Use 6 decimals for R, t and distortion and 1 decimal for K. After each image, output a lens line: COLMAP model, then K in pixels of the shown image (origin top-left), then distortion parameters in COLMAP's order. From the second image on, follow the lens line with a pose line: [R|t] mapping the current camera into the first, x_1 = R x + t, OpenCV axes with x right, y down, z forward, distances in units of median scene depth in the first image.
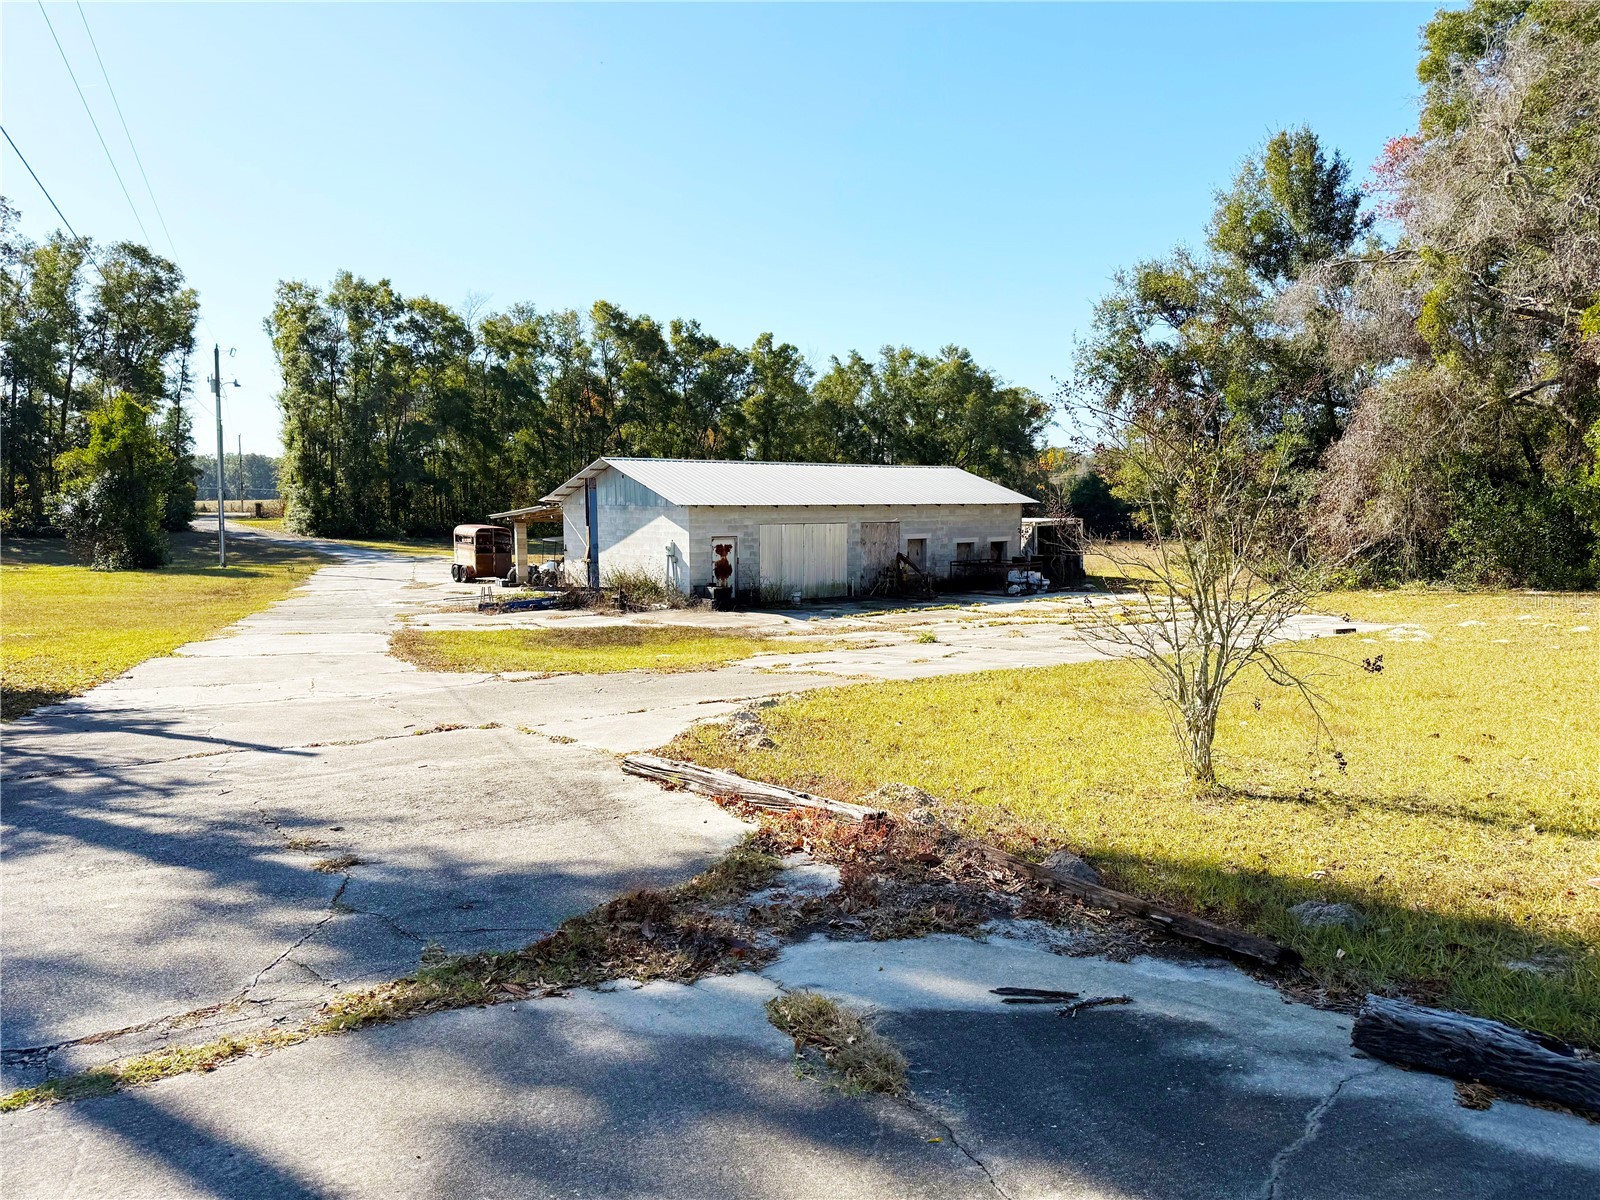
lens RADIAL K [[1143.0, 0, 800.0], [0, 1143.0, 600.0], [0, 0, 1]] dist [0.113877, -0.163806]
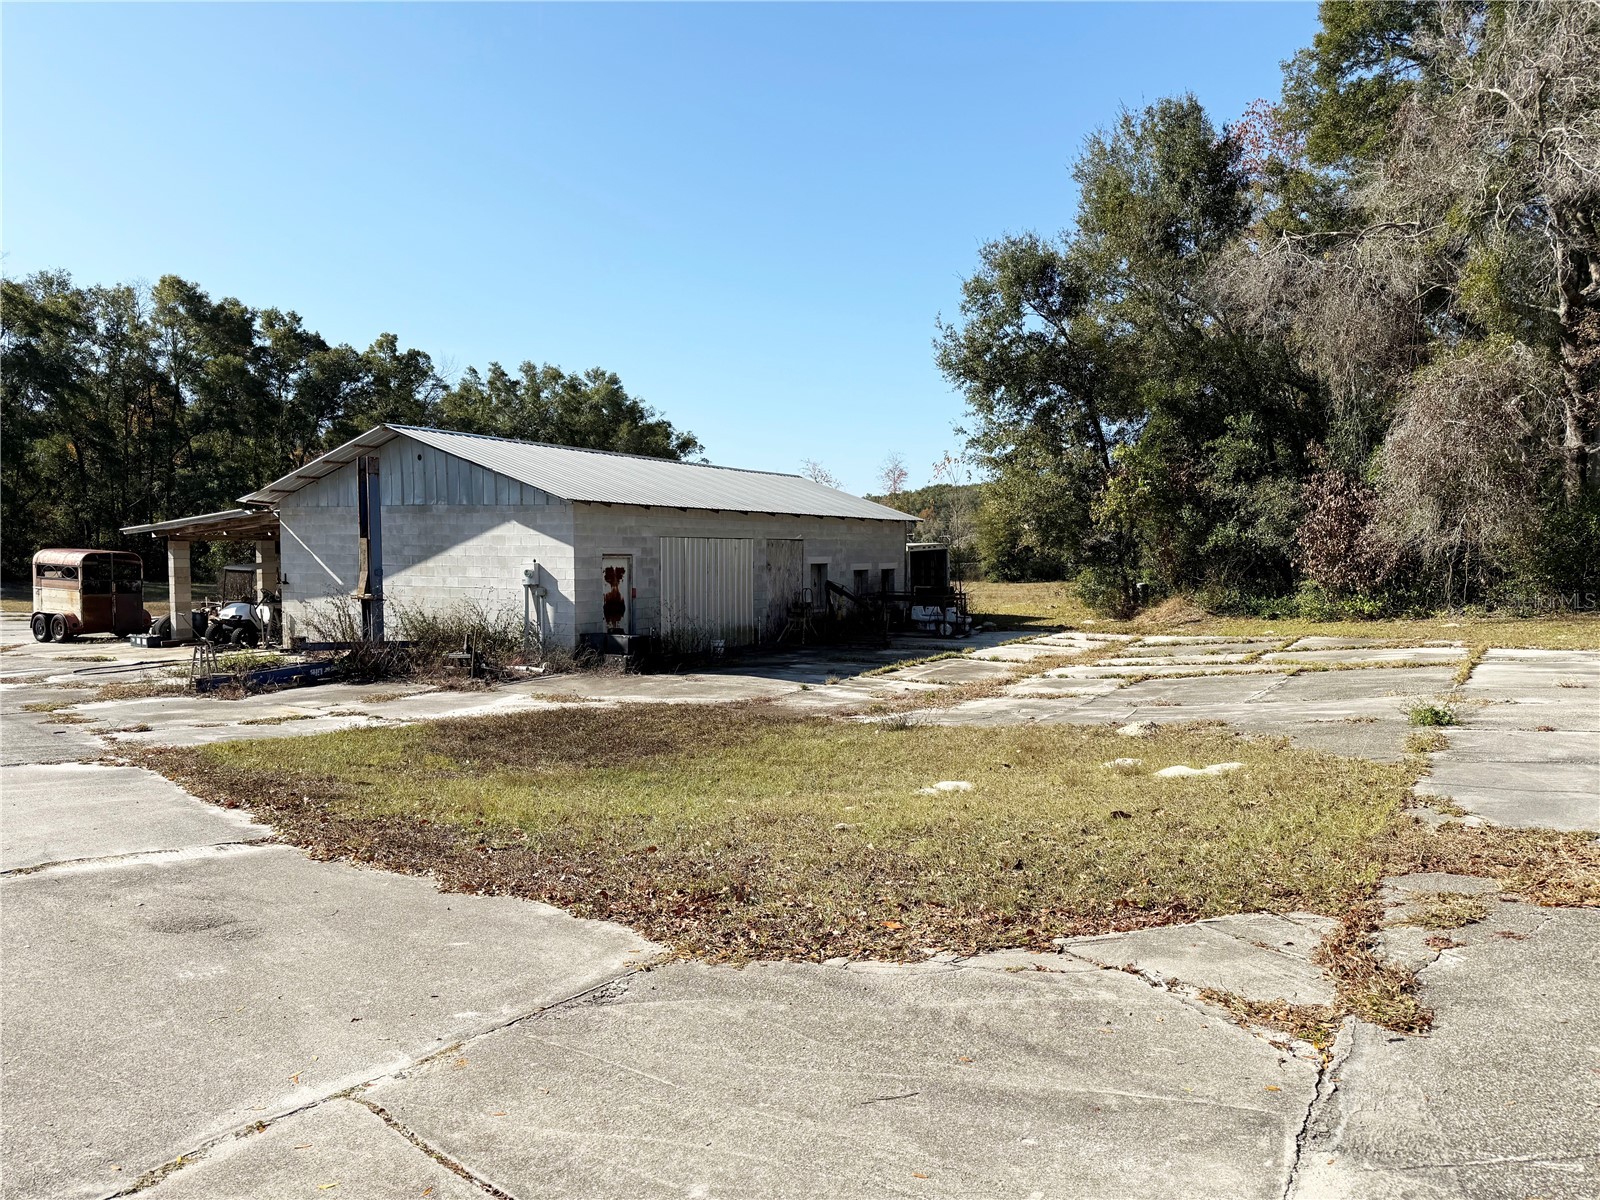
lens RADIAL K [[1143.0, 0, 800.0], [0, 1143.0, 600.0], [0, 0, 1]] dist [0.113877, -0.163806]
pose [[0.929229, -0.013662, 0.369251, -0.166416], [0.029398, 0.998882, -0.037025, -0.003523], [-0.368332, 0.045260, 0.928592, 0.308977]]
